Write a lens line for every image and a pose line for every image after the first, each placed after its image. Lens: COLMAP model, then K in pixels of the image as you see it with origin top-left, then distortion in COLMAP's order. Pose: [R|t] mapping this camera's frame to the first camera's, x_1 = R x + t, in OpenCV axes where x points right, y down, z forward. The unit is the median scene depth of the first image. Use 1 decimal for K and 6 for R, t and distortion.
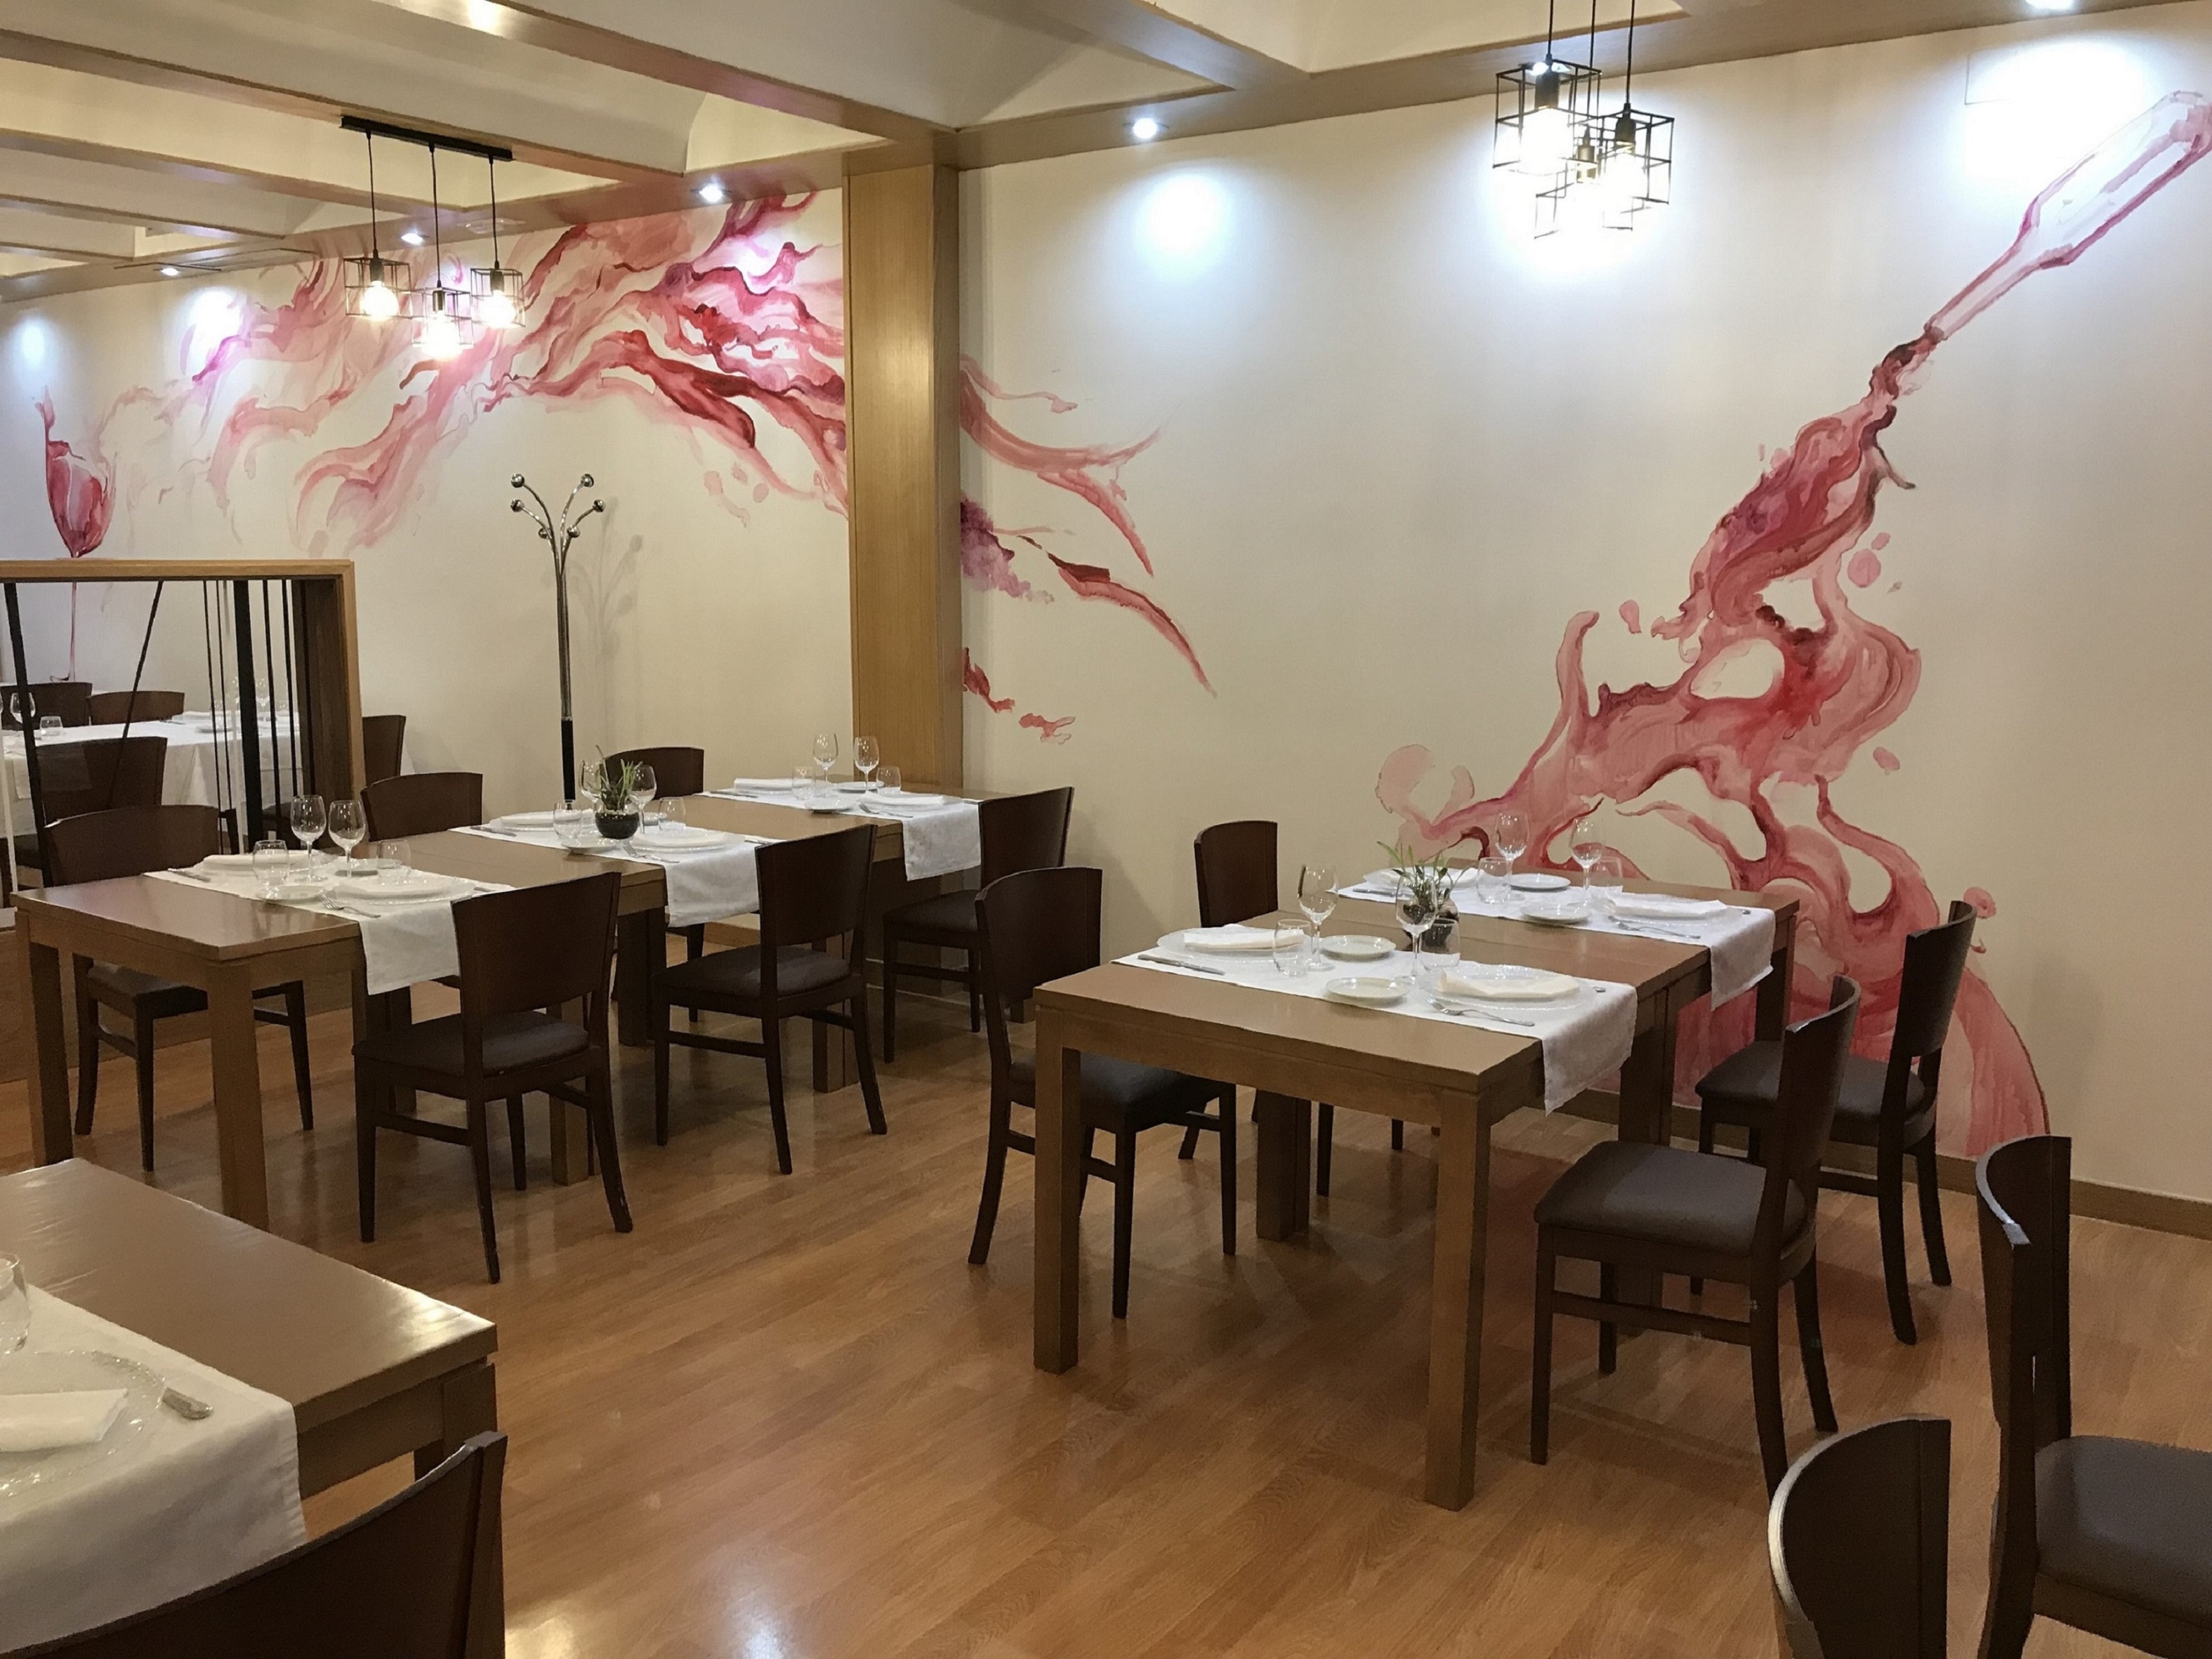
lens RADIAL K [[1838.3, 0, 1099.6], [0, 1838.3, 834.5], [0, 0, 1]] dist [0.045025, -0.035639]
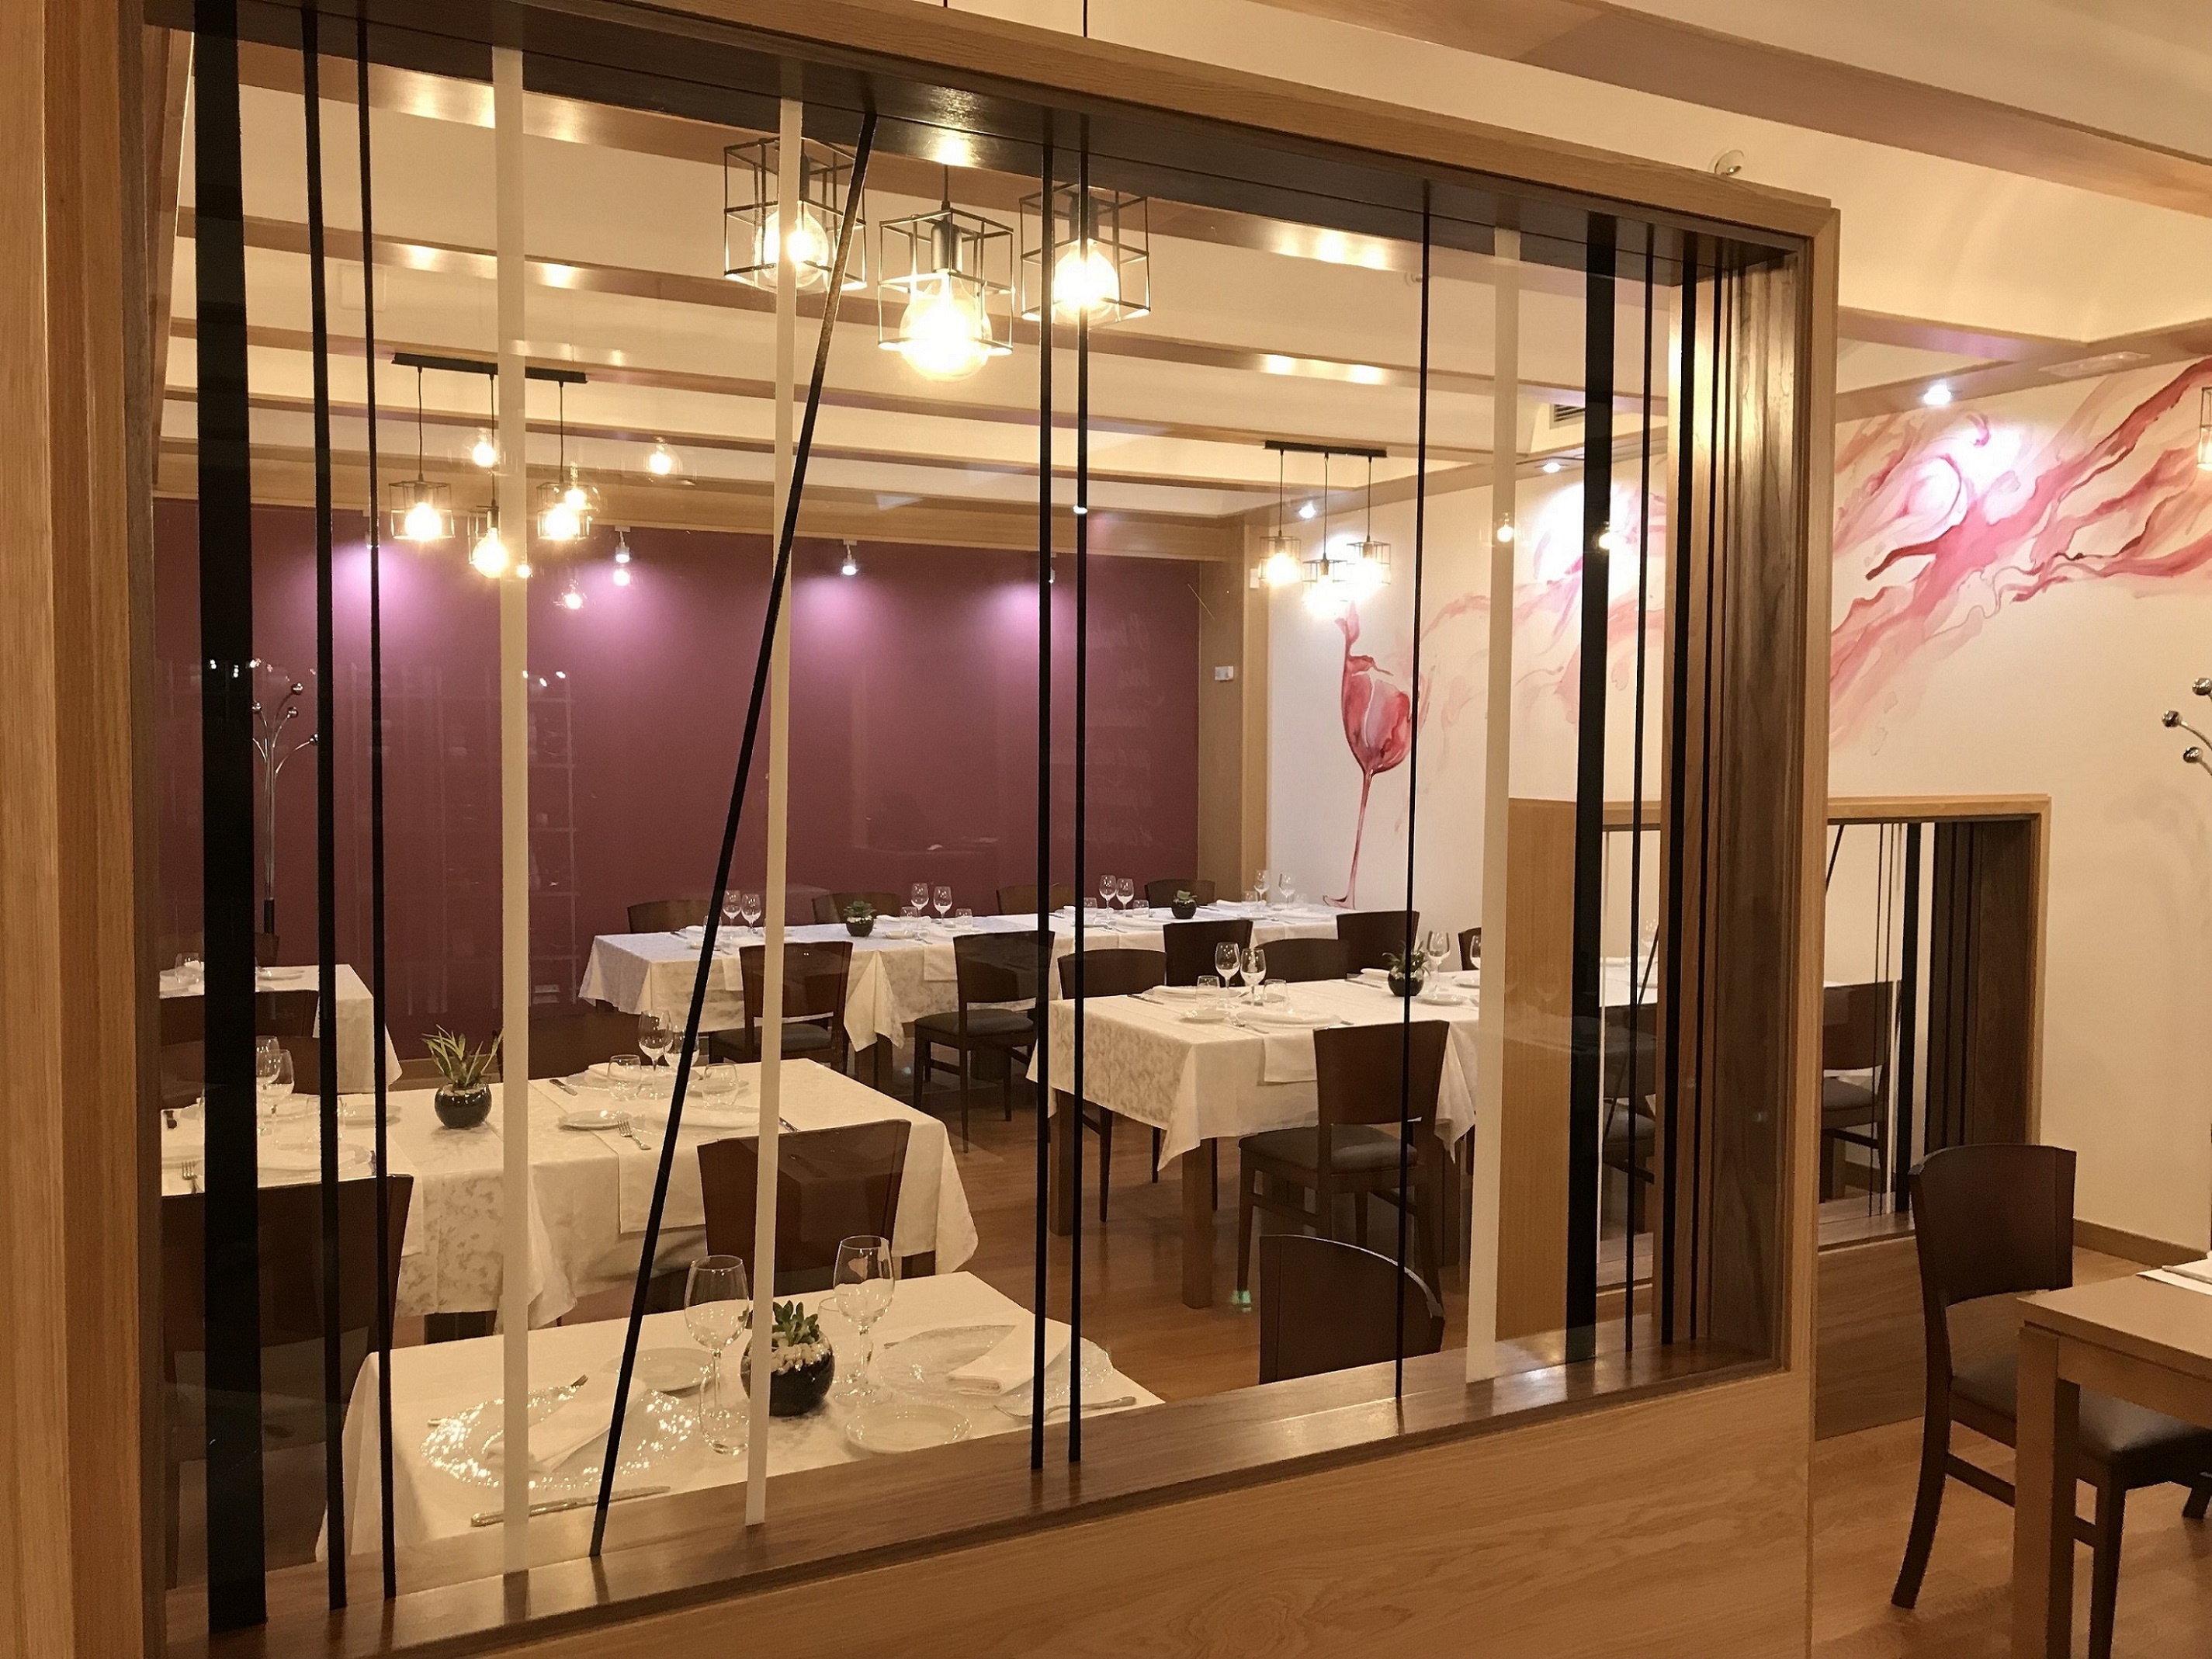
lens RADIAL K [[1838.3, 0, 1099.2], [0, 1838.3, 834.4], [0, 0, 1]] dist [0.045025, -0.035639]
pose [[0.897490, 0.020648, -0.440552, -0.508538], [-0.068092, 0.993414, -0.092156, -0.045082], [0.435748, 0.112707, 0.892984, 0.199429]]
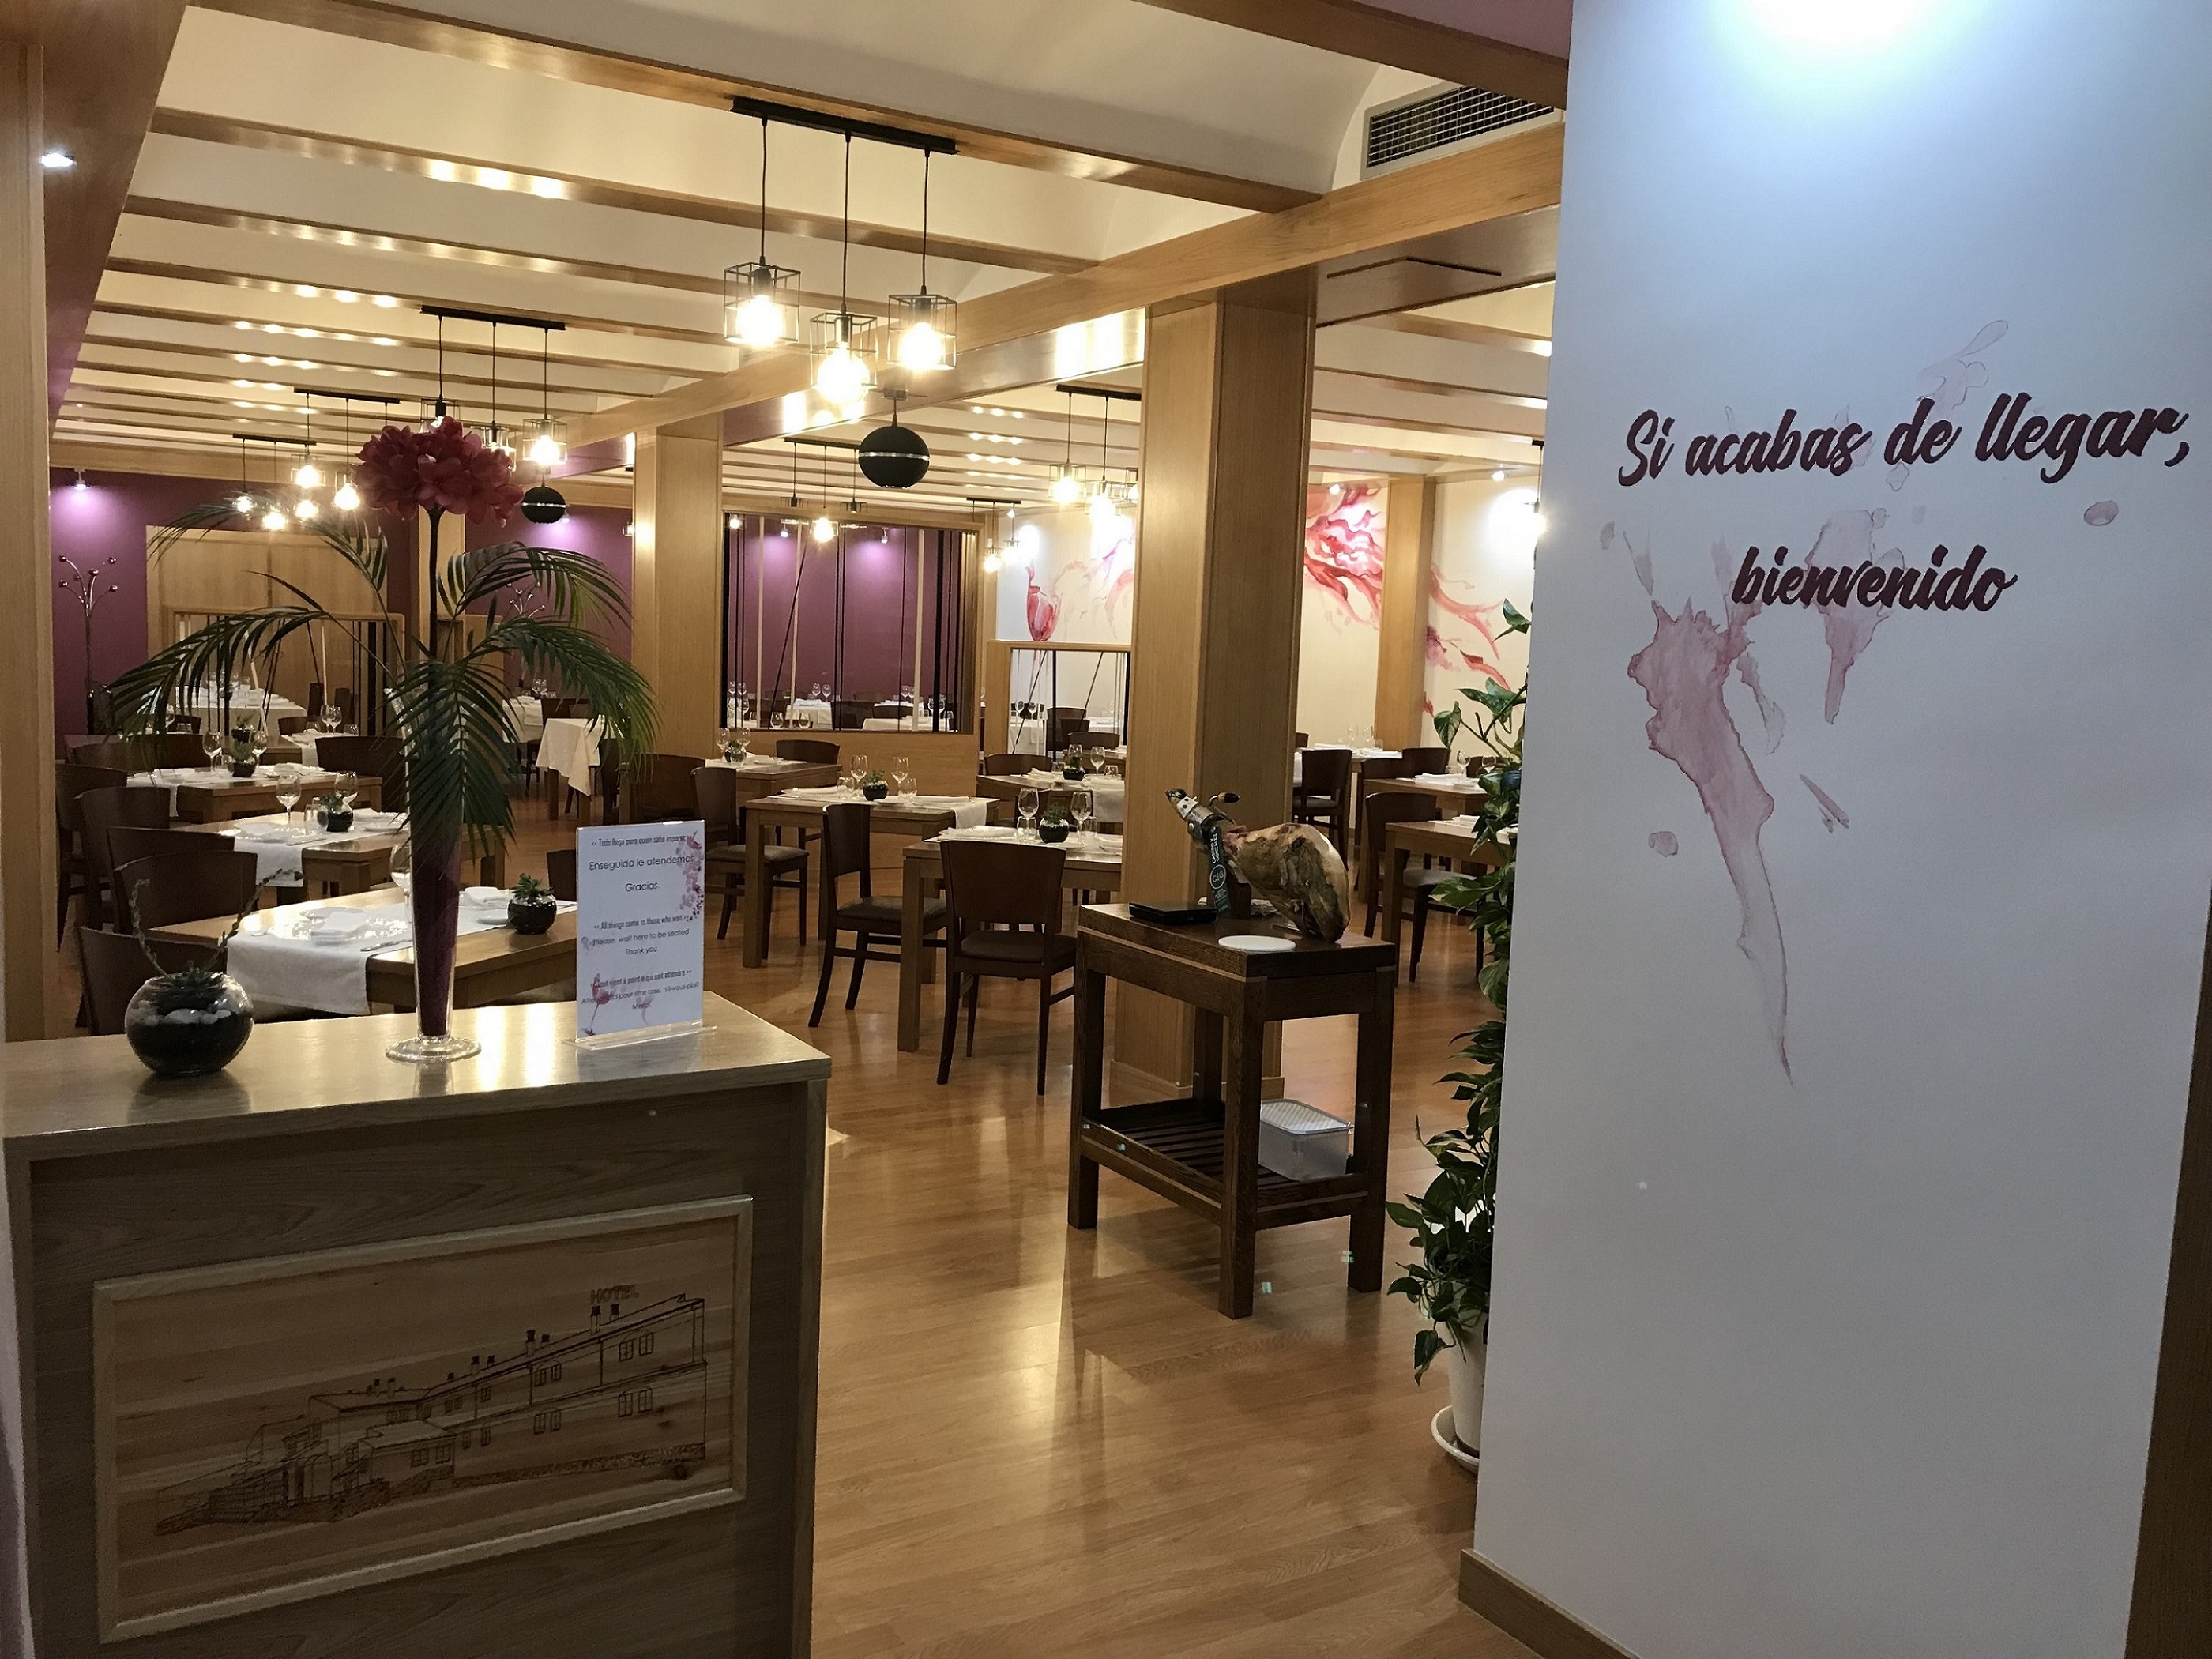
lens RADIAL K [[1838.1, 0, 1094.5], [0, 1838.1, 820.5], [0, 0, 1]] dist [0.045025, -0.035639]
pose [[0.918182, 0.064608, -0.390855, 0.549336], [-0.090301, 0.994772, -0.047696, 0.243588], [0.385730, 0.079088, 0.919216, -1.481482]]
